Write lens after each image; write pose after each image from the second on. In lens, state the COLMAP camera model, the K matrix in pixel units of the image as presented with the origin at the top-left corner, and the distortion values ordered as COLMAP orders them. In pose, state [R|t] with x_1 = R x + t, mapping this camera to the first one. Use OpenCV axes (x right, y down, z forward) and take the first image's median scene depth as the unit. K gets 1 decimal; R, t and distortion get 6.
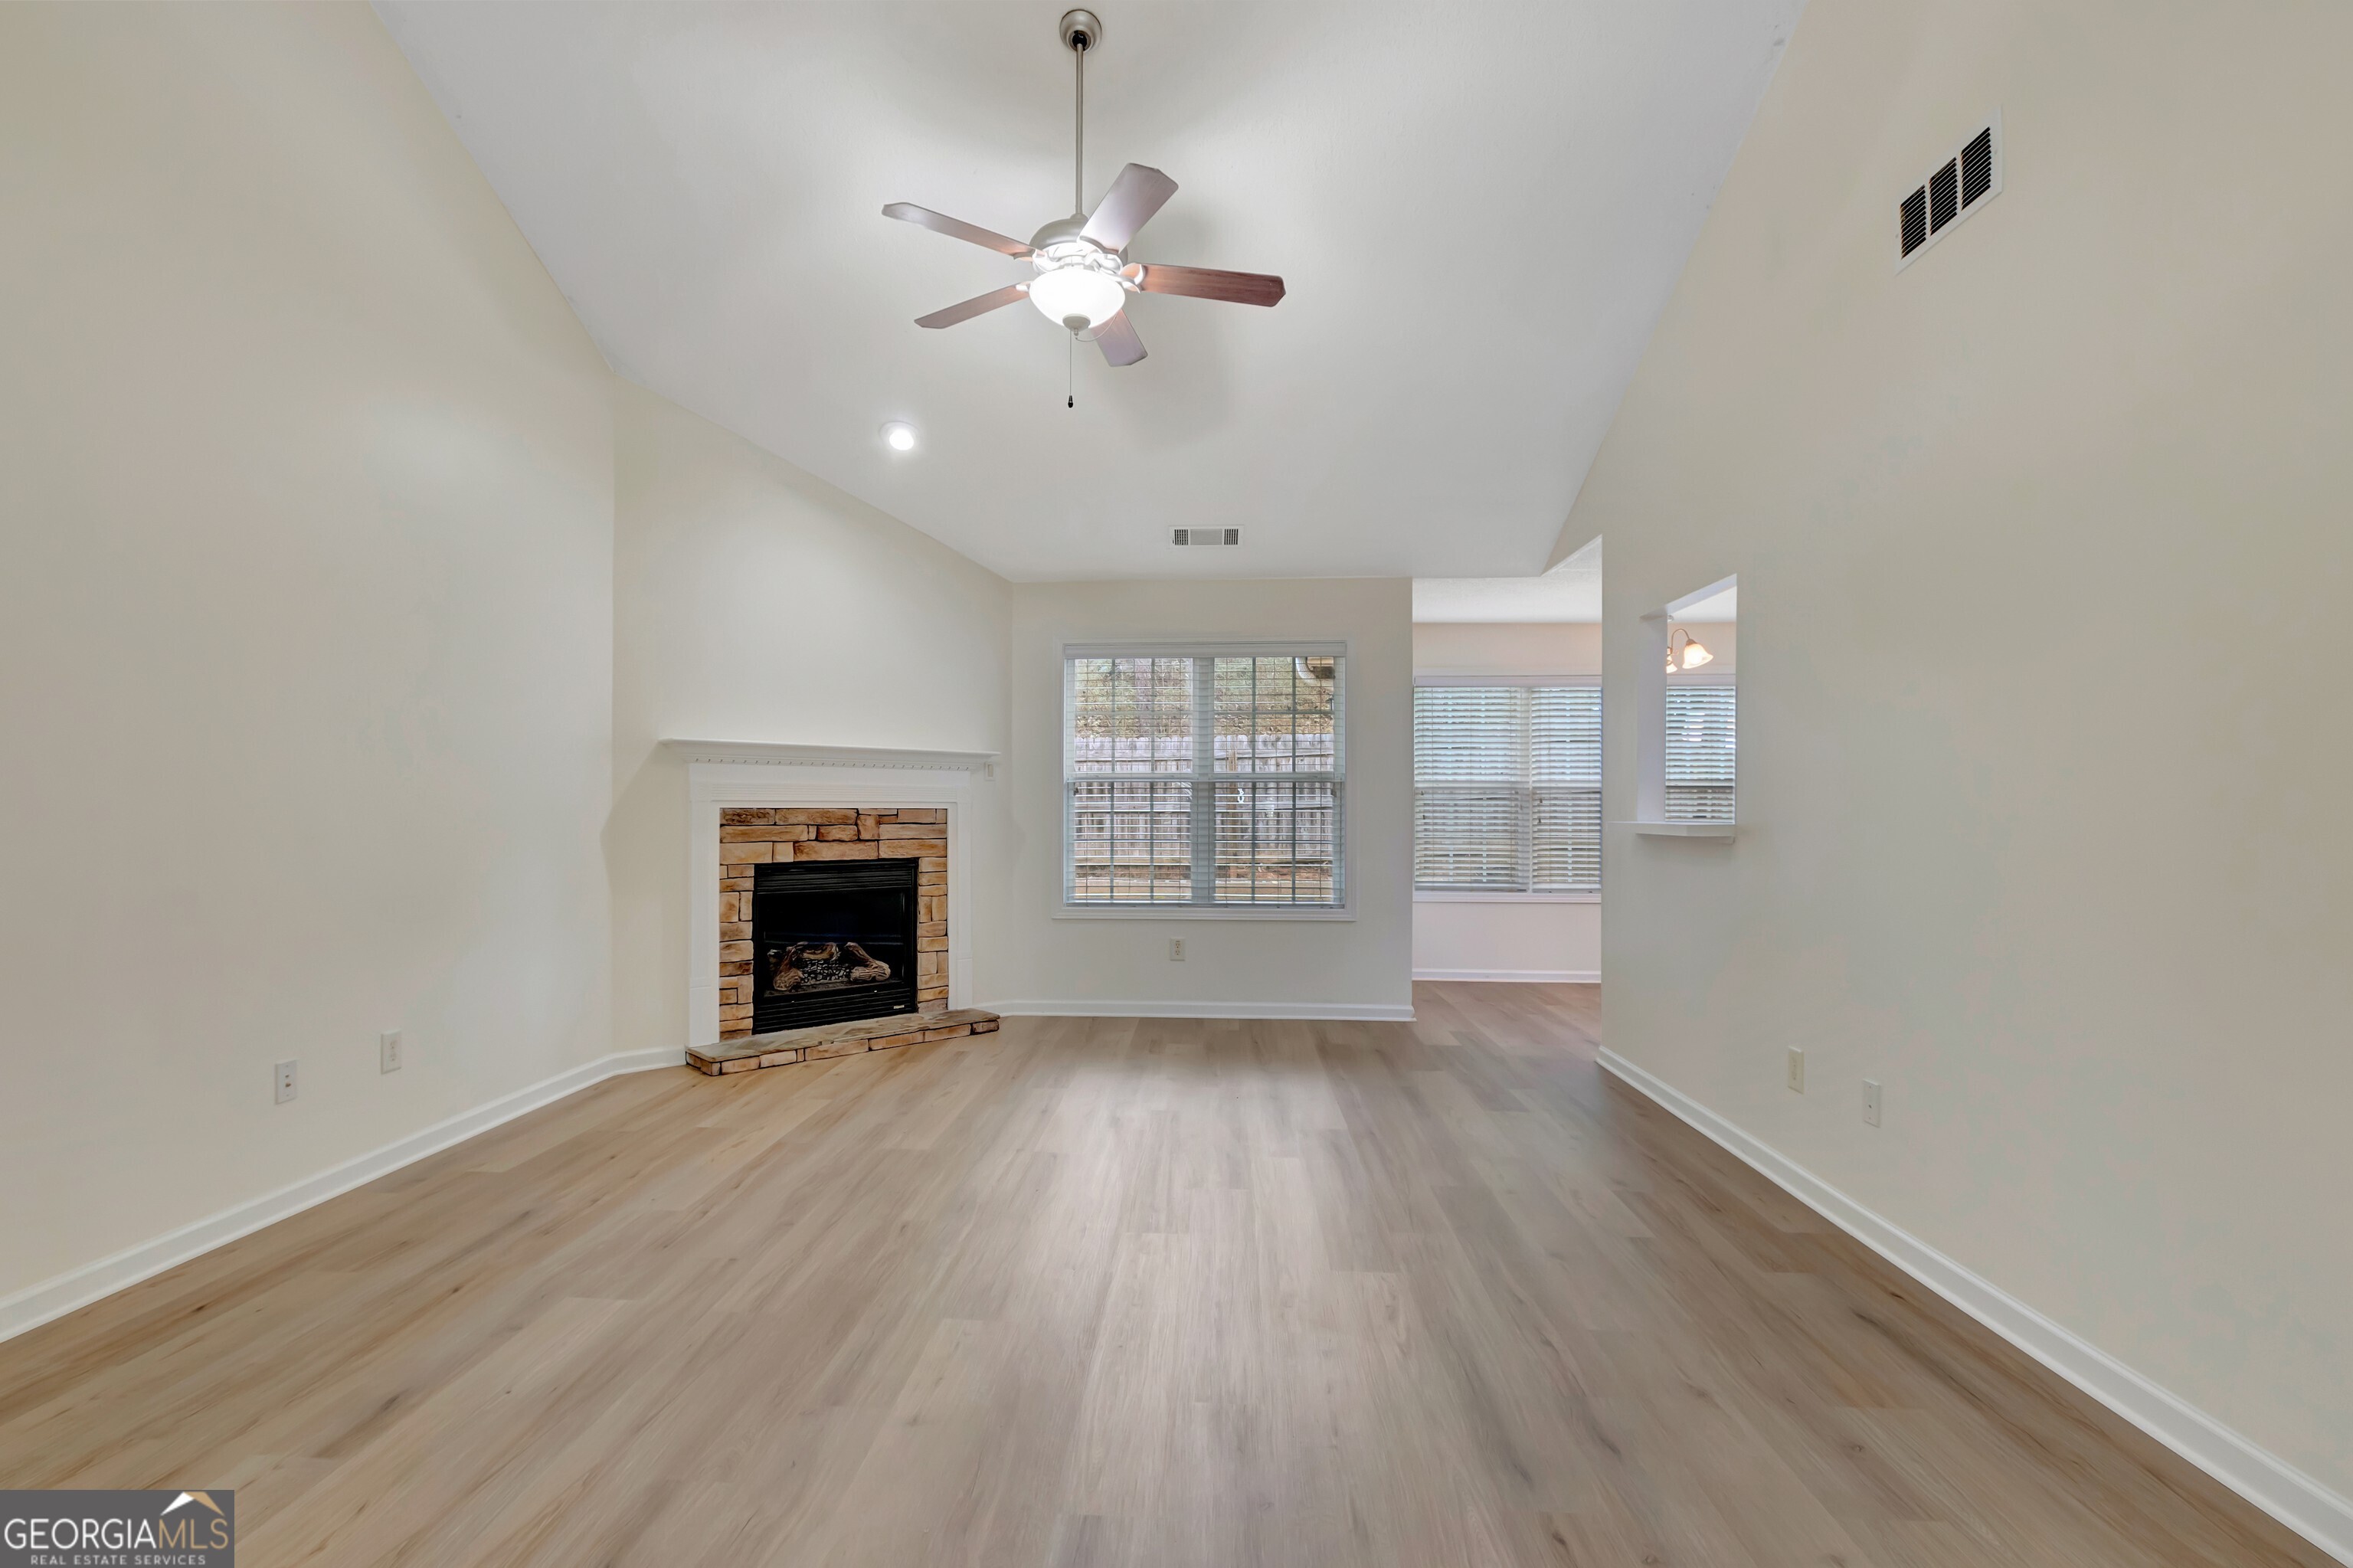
lens RADIAL K [[1057.3, 0, 1120.7], [0, 1057.3, 799.8], [0, 0, 1]] dist [-0.000005, -0.000153]
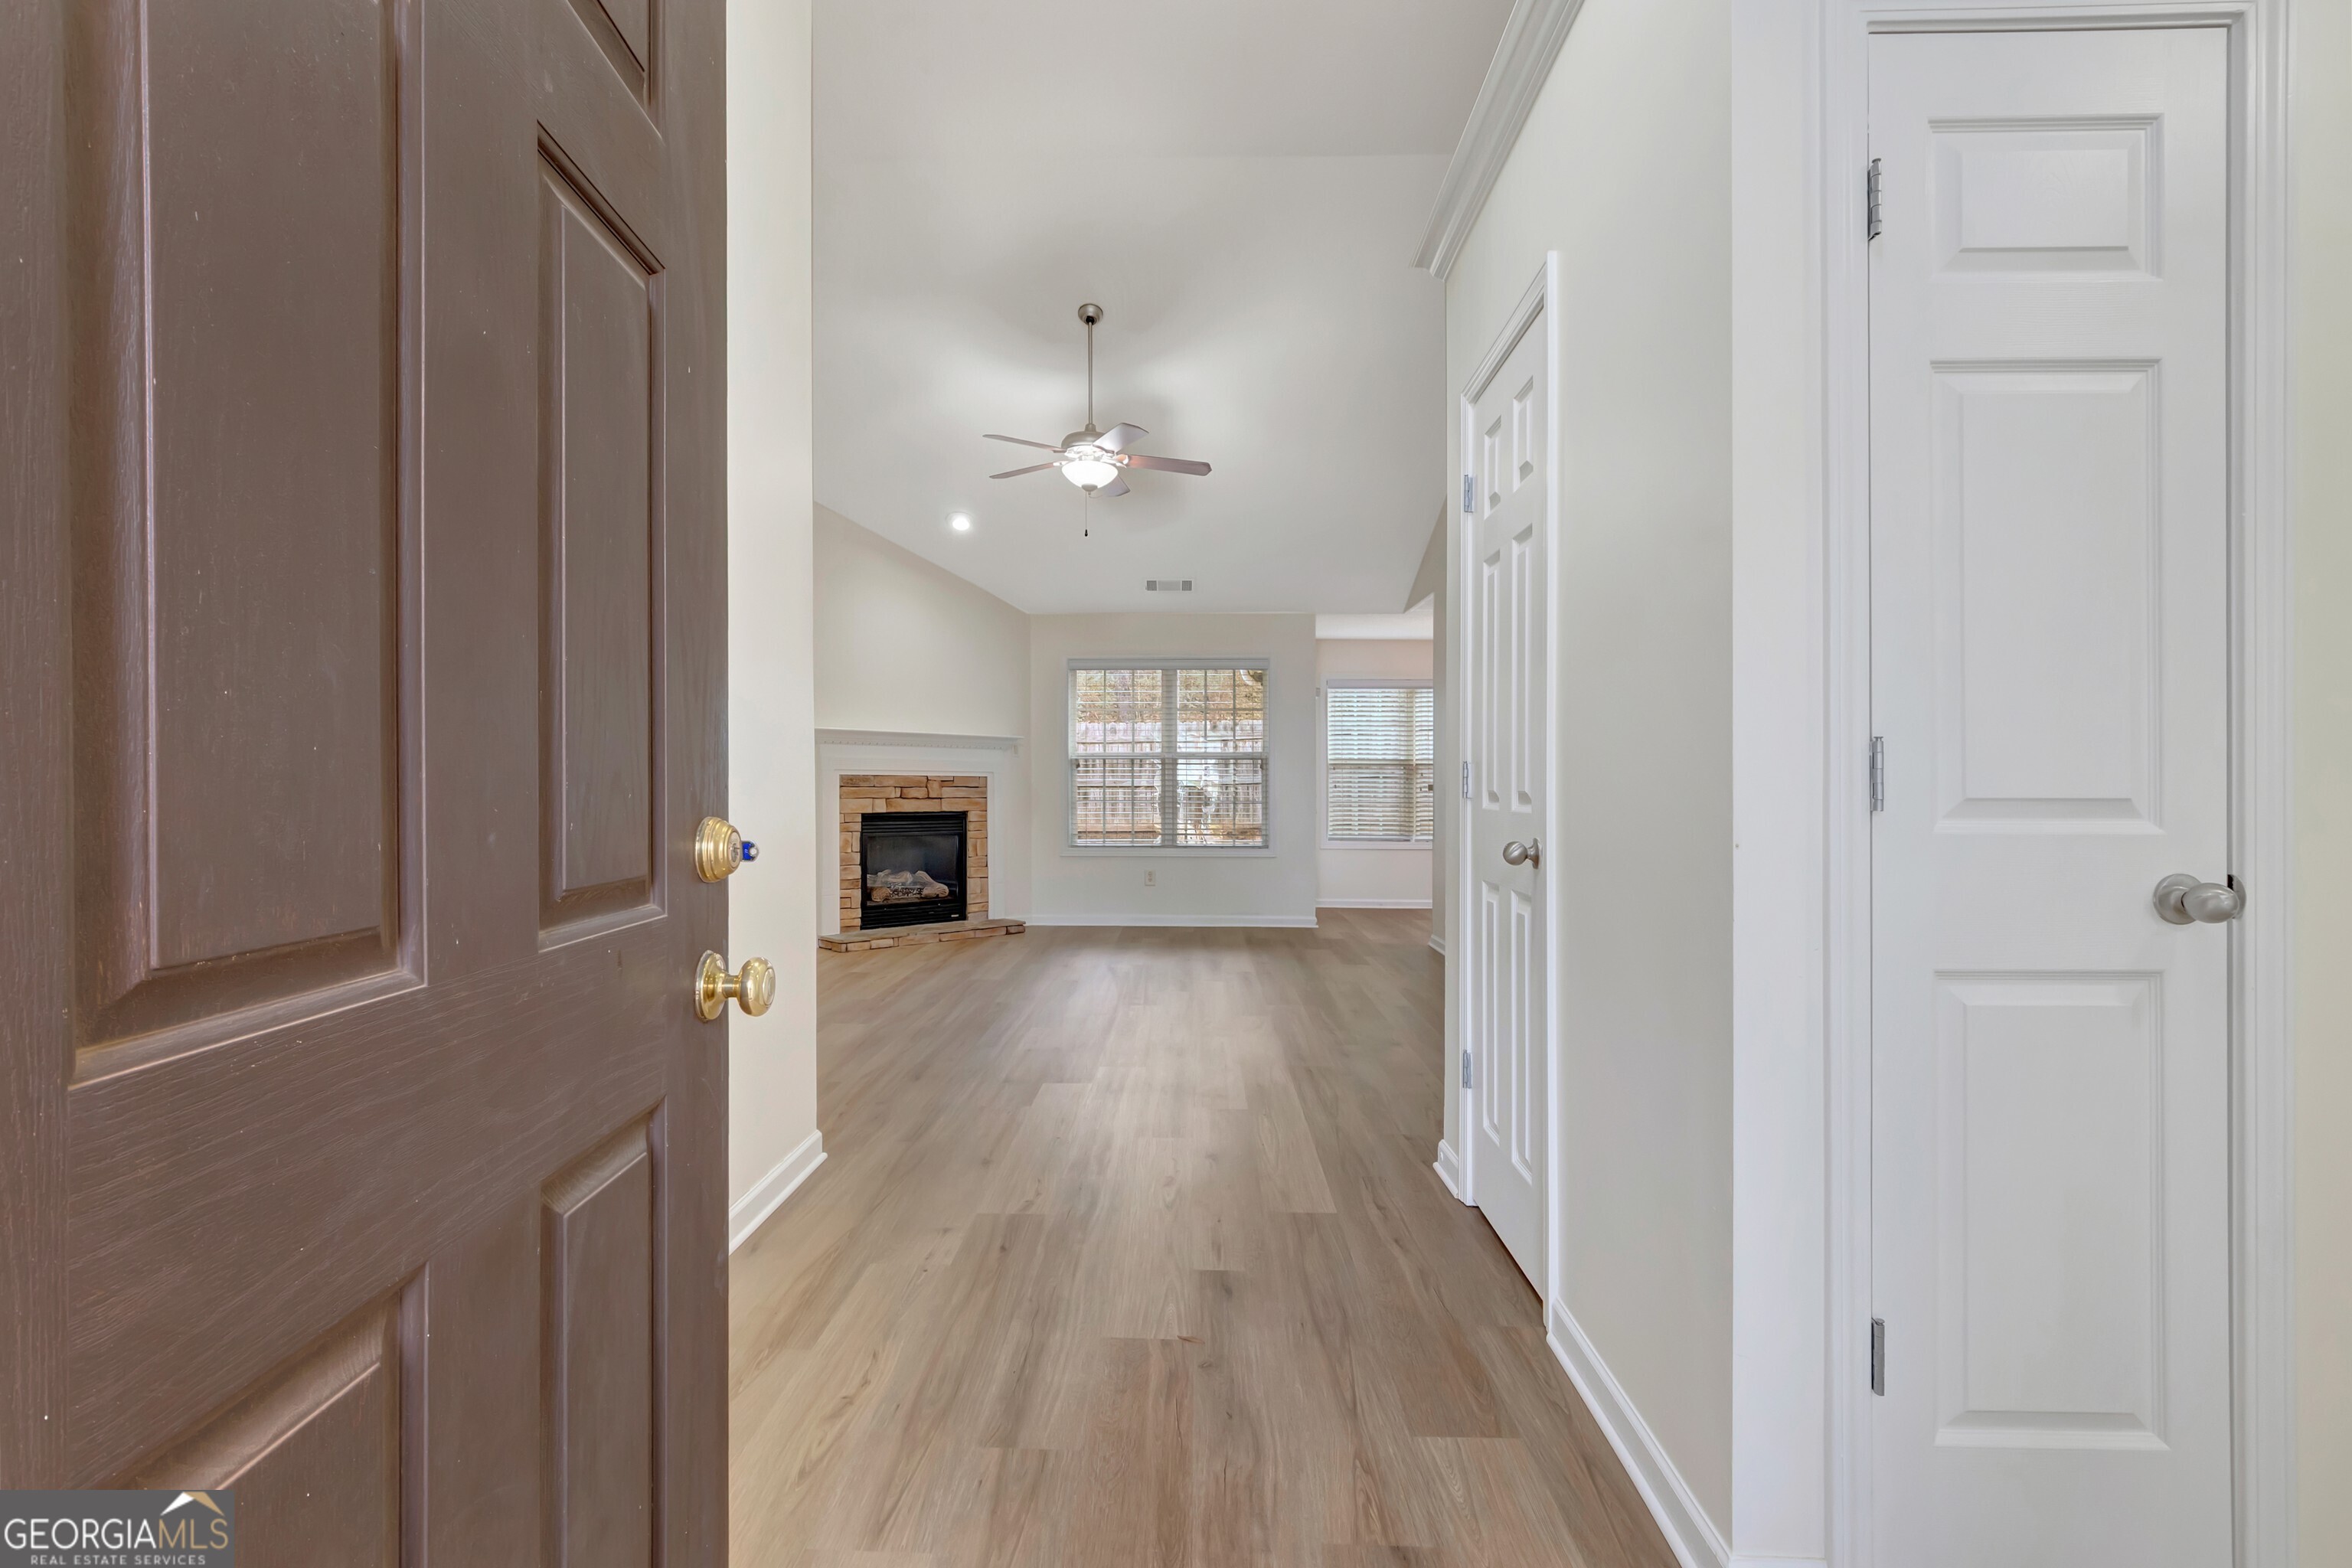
lens RADIAL K [[1116.0, 0, 1167.1], [0, 1116.0, 802.7], [0, 0, 1]] dist [0.000381, -0.000043]
pose [[0.997760, -0.001723, 0.066875, -0.025332], [0.000491, 0.999830, 0.018437, 0.016497], [-0.066895, -0.018363, 0.997591, -0.530685]]
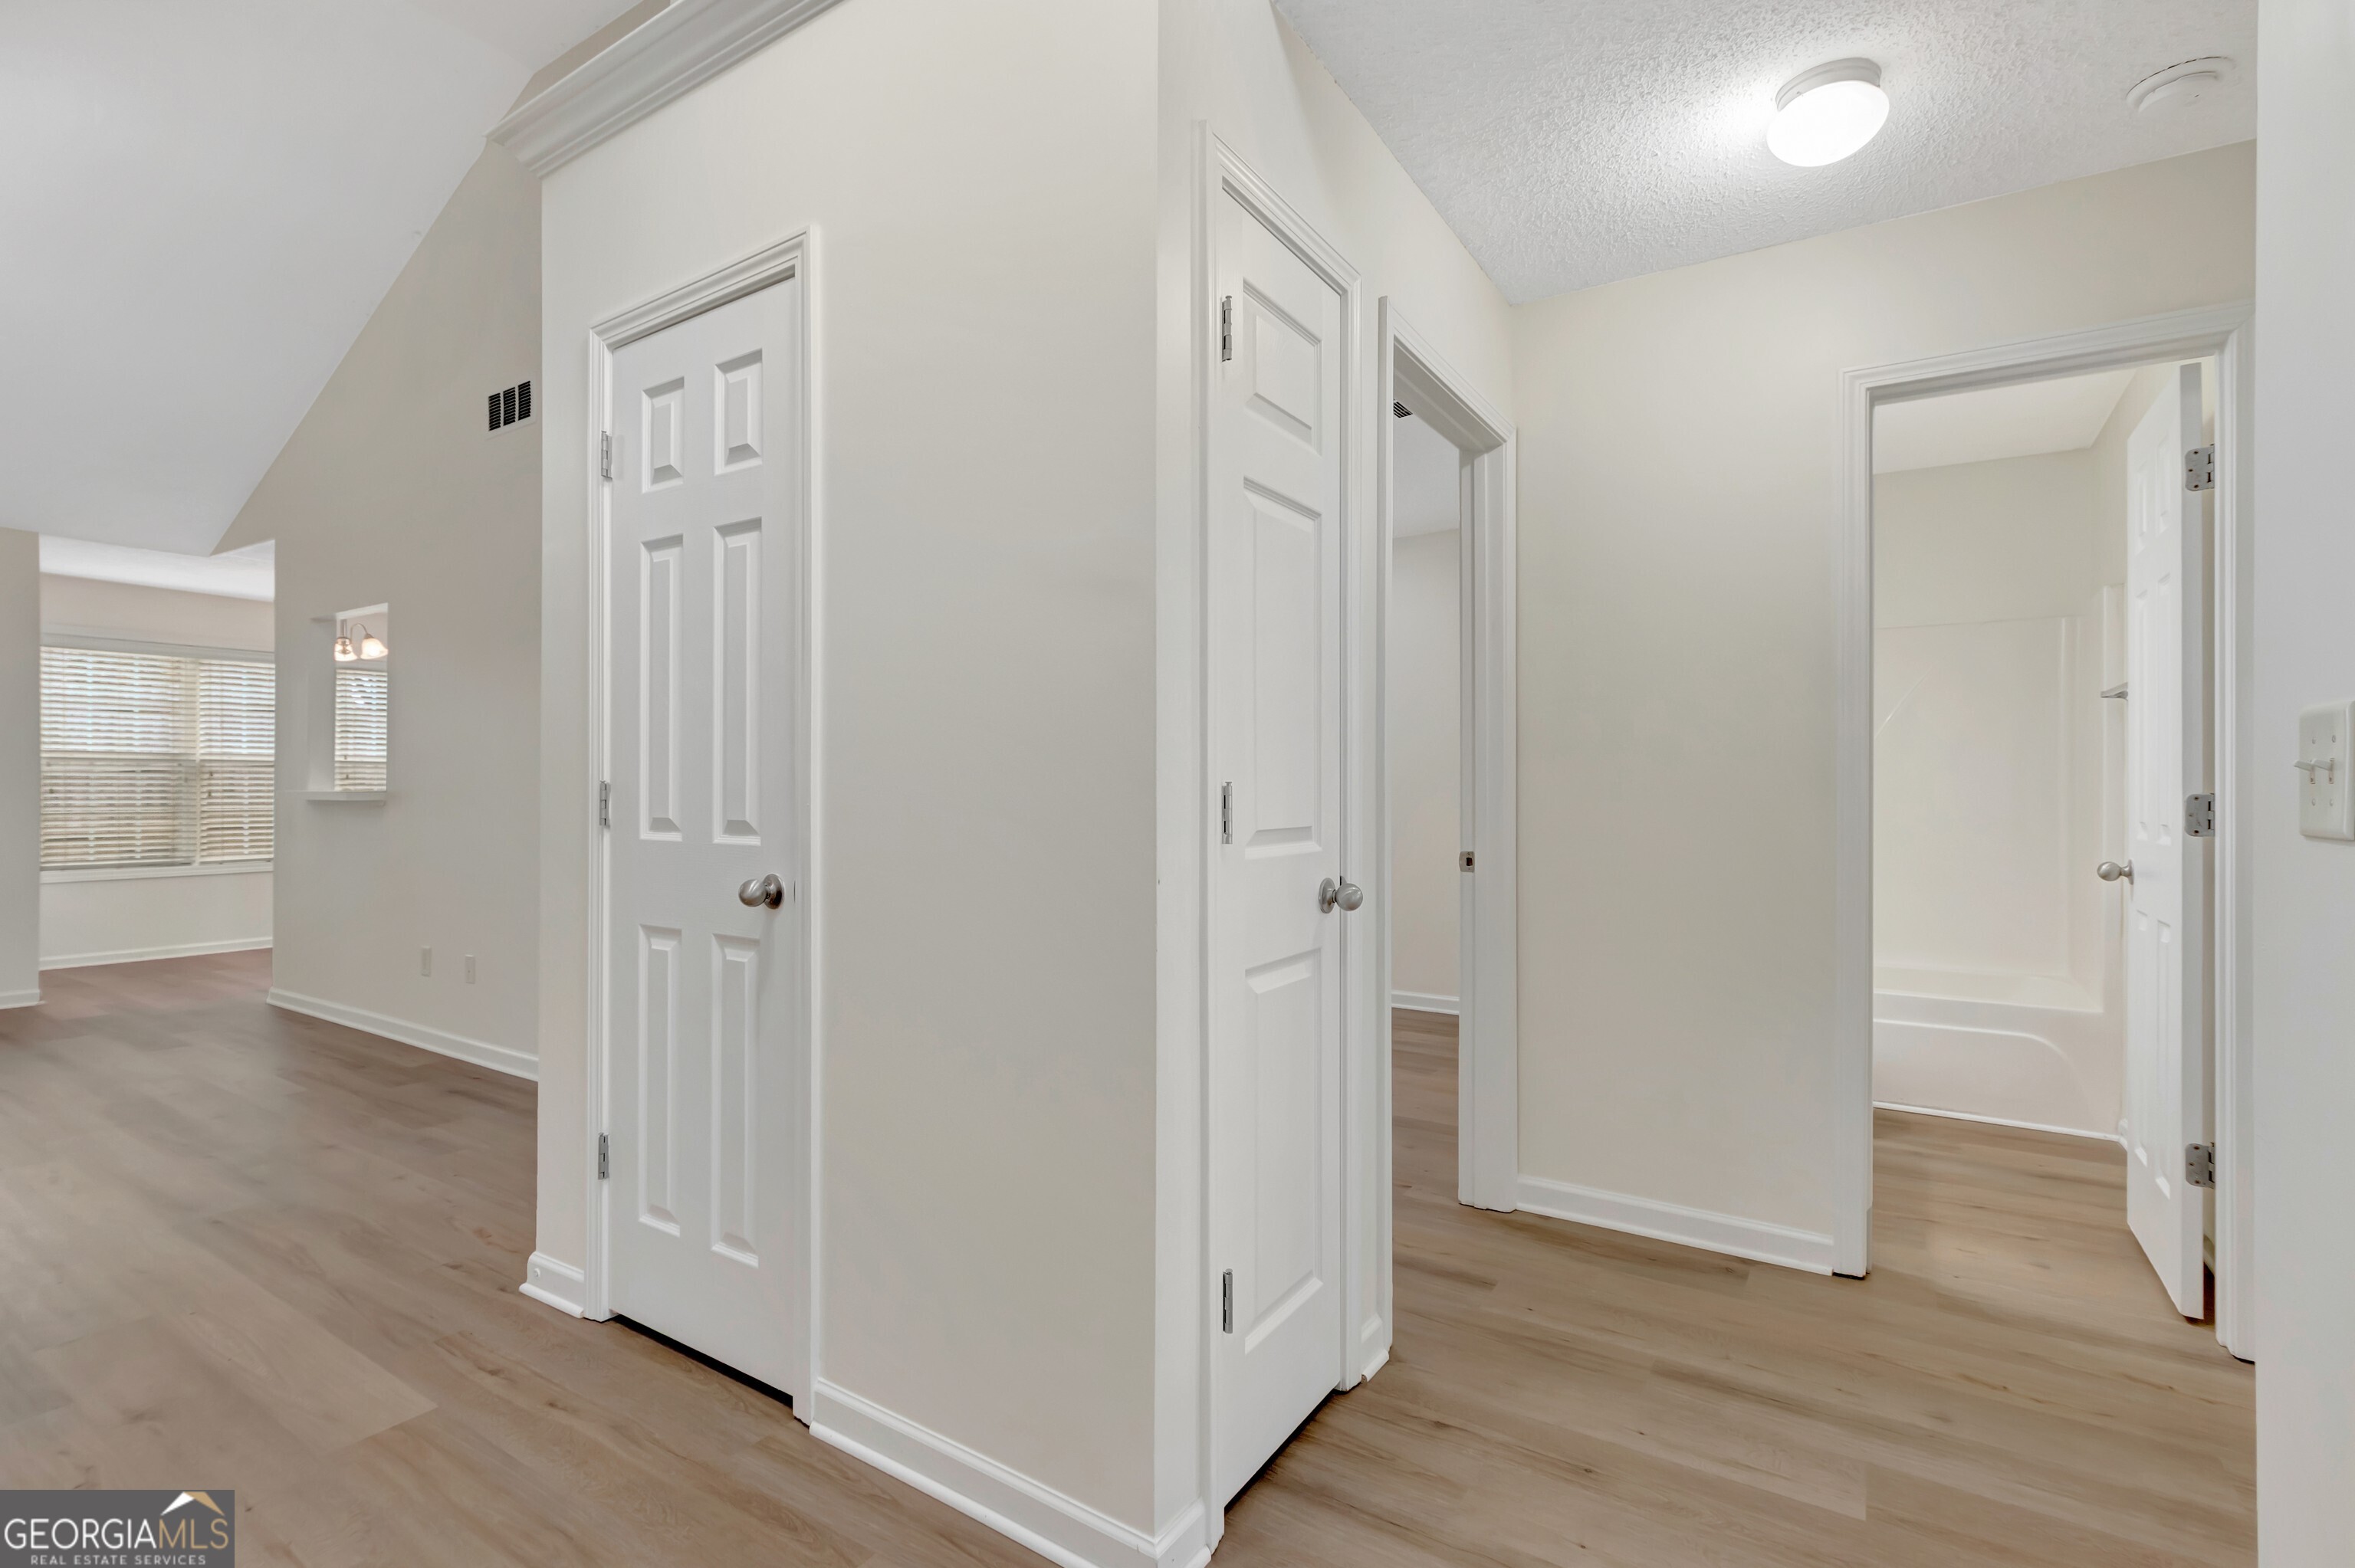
lens RADIAL K [[1099.7, 0, 1157.6], [0, 1099.7, 791.5], [0, 0, 1]] dist [0.000627, 0.000526]
pose [[0.465617, -0.004517, 0.884975, -0.145137], [-0.007300, 0.999933, 0.008945, 0.003937], [-0.884956, -0.010625, 0.465553, -0.378513]]
